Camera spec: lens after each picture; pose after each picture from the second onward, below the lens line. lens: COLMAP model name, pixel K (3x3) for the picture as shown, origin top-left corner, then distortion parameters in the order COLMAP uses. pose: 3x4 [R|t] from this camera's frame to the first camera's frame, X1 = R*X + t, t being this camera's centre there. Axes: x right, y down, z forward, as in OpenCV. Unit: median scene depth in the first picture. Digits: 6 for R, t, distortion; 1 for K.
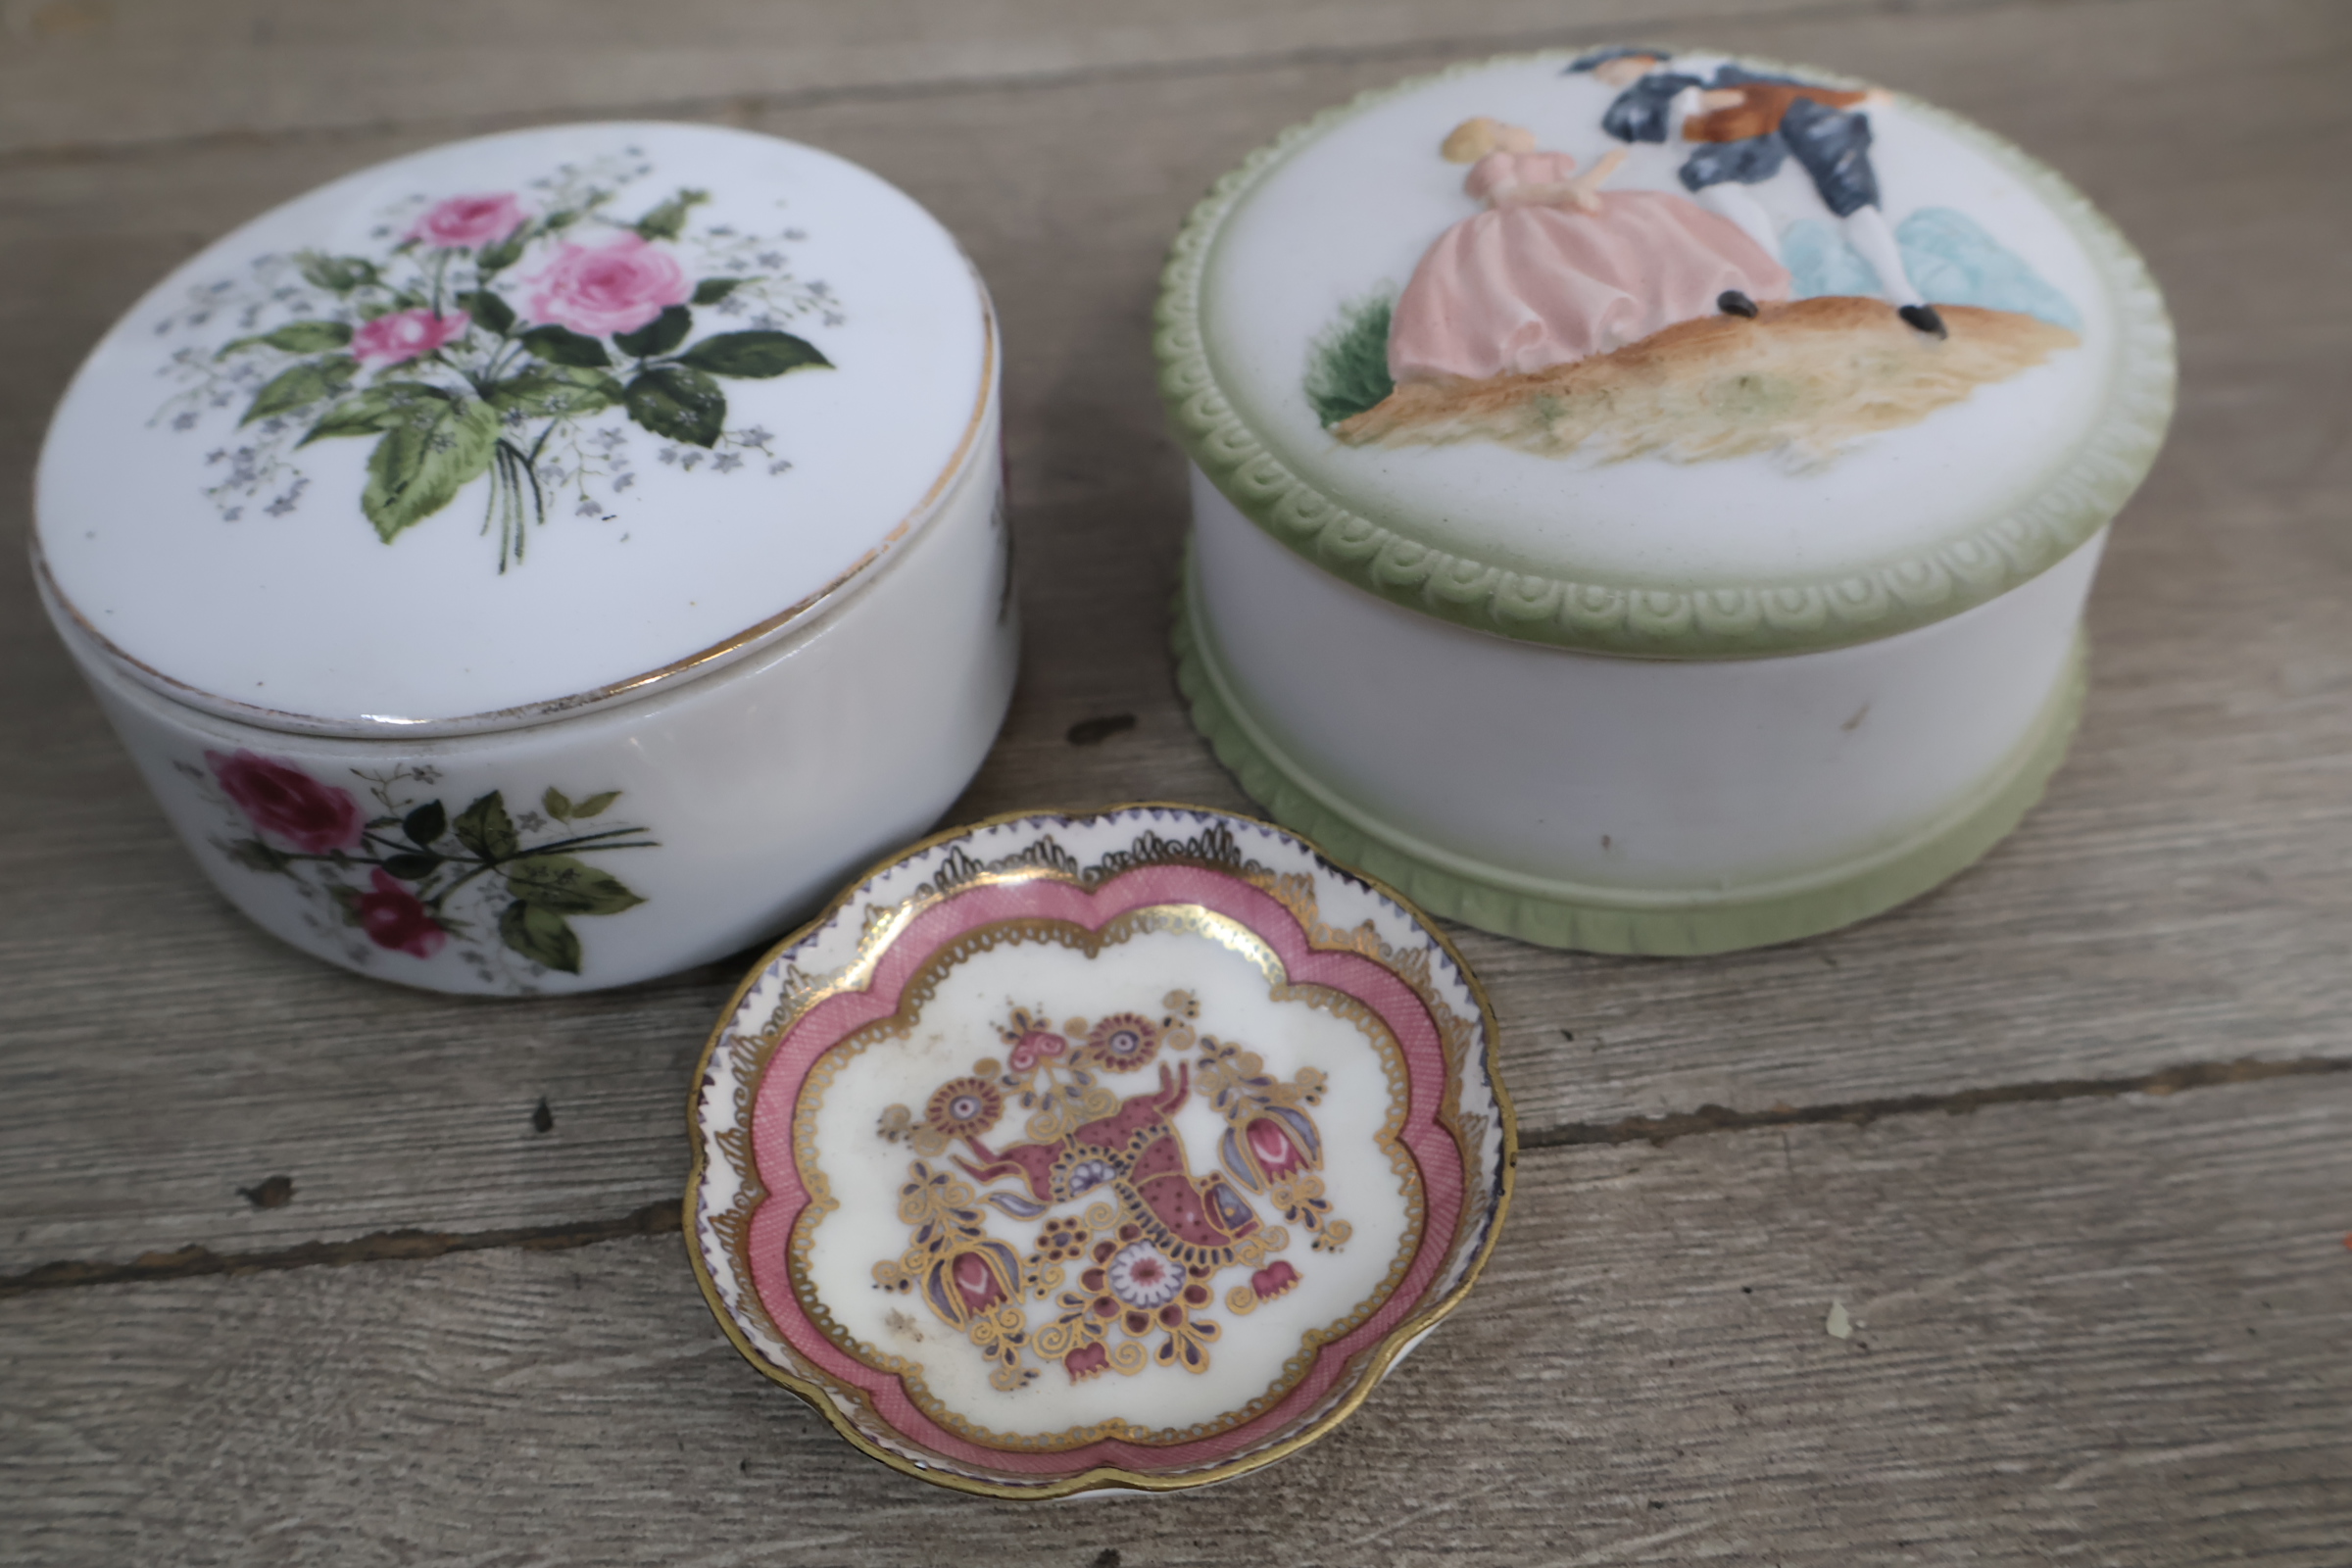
lens RADIAL K [[2302.5, 0, 1183.7], [0, 2302.5, 785.3], [0, 0, 1]] dist [0.014150, 0.000000]
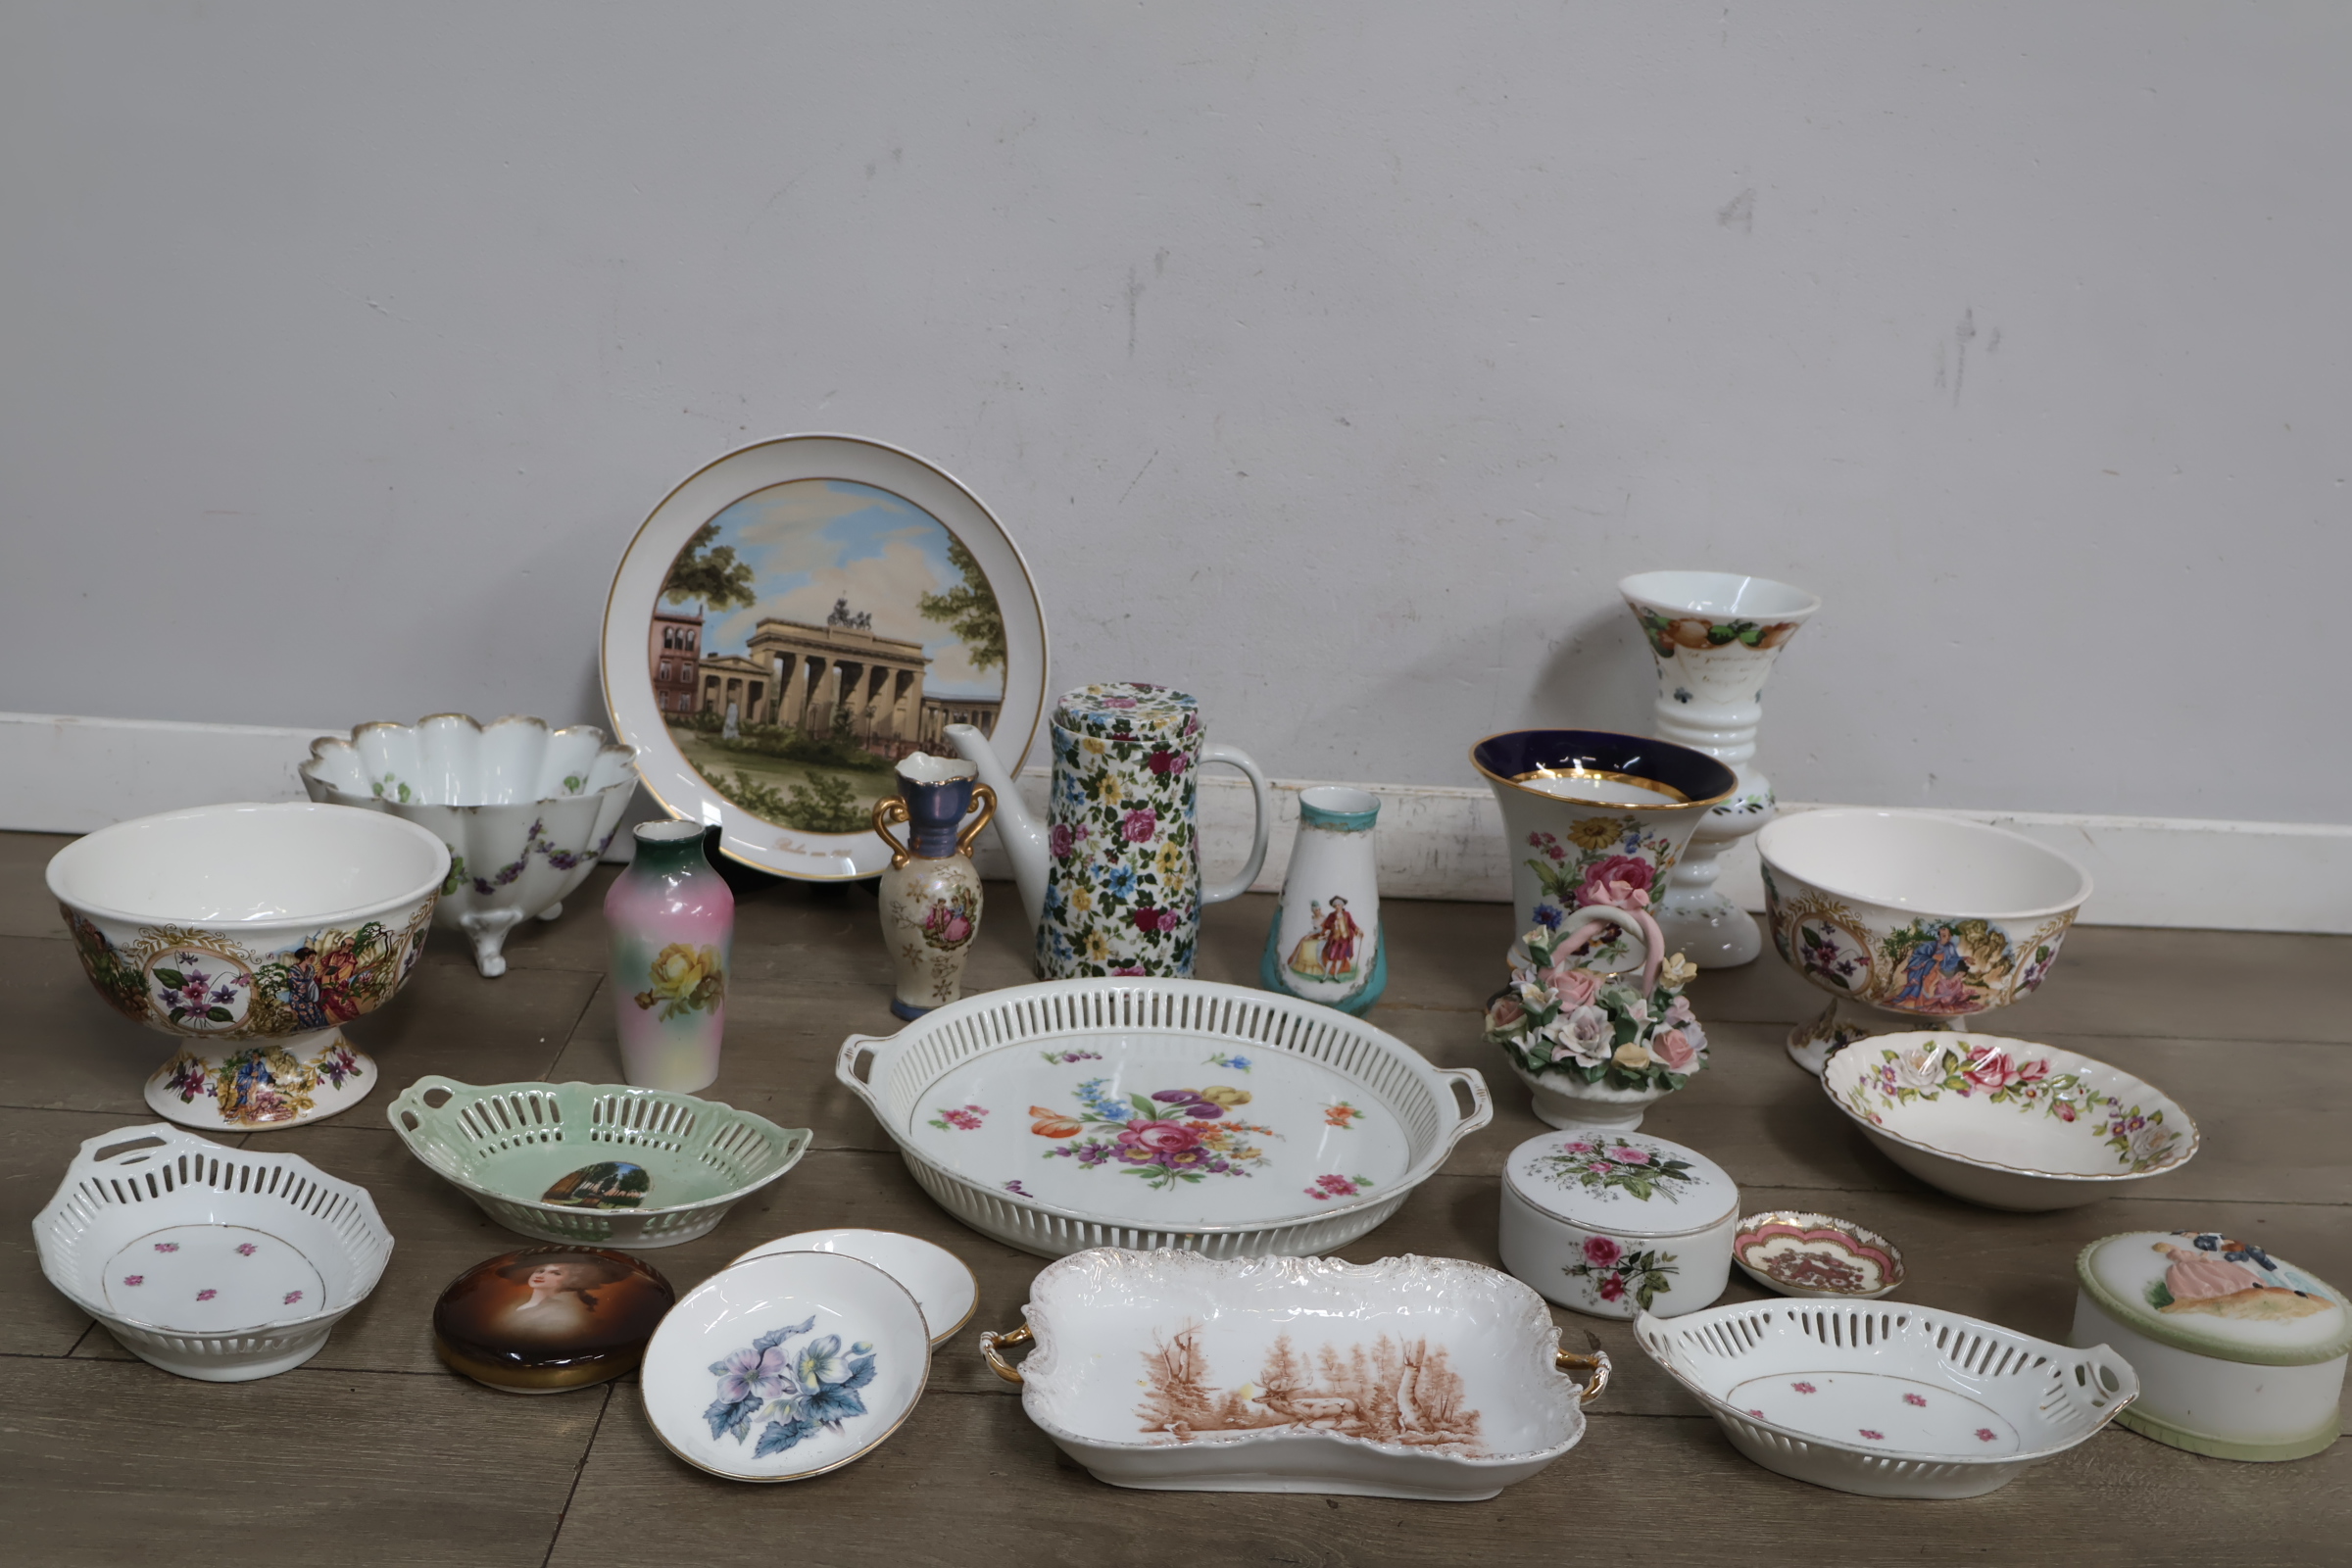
lens RADIAL K [[2302.5, 0, 1162.4], [0, 2302.5, 800.1], [0, 0, 1]] dist [0.014150, 0.000000]
pose [[0.993566, 0.099913, 0.053336, -2.054006], [-0.060266, 0.865115, -0.497939, 1.241094], [-0.095893, 0.491521, 0.865570, -2.881034]]
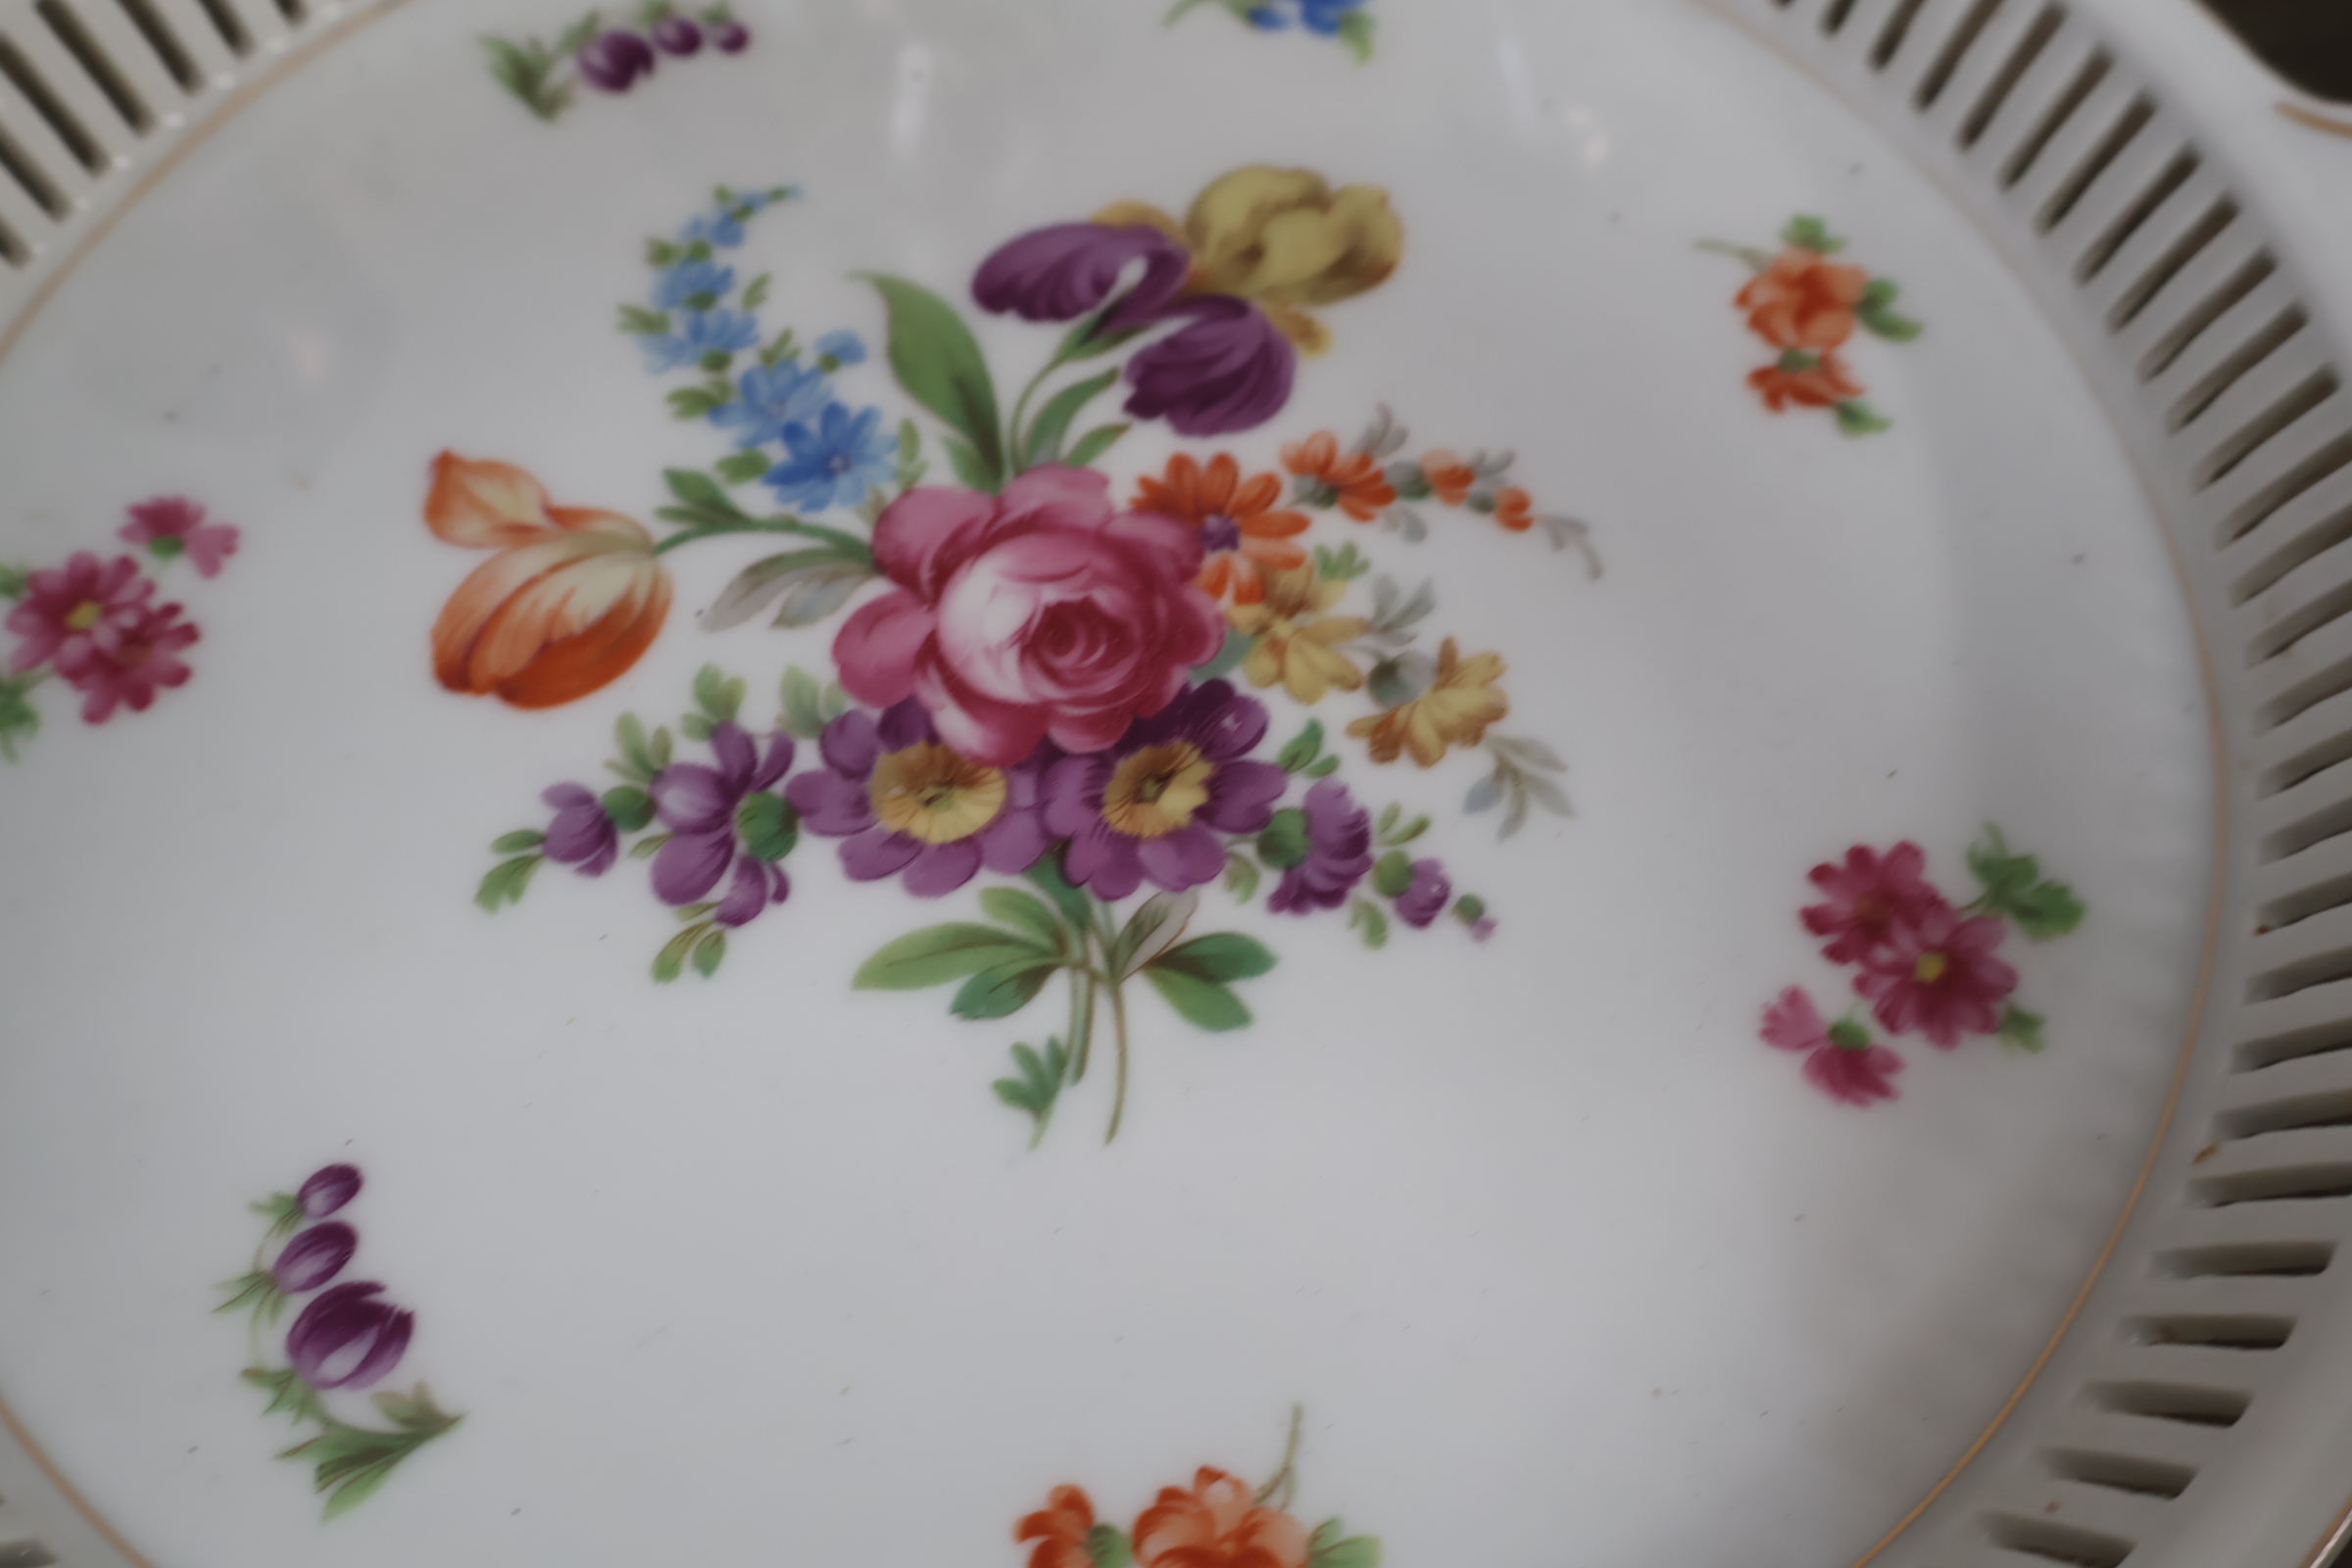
lens RADIAL K [[2302.5, 0, 1180.9], [0, 2302.5, 785.3], [0, 0, 1]] dist [0.014150, 0.000000]
pose [[0.993431, -0.063092, 0.095473, -1.748629], [0.040822, 0.974780, 0.219403, -0.830695], [-0.106908, -0.214064, 0.970952, 0.824197]]
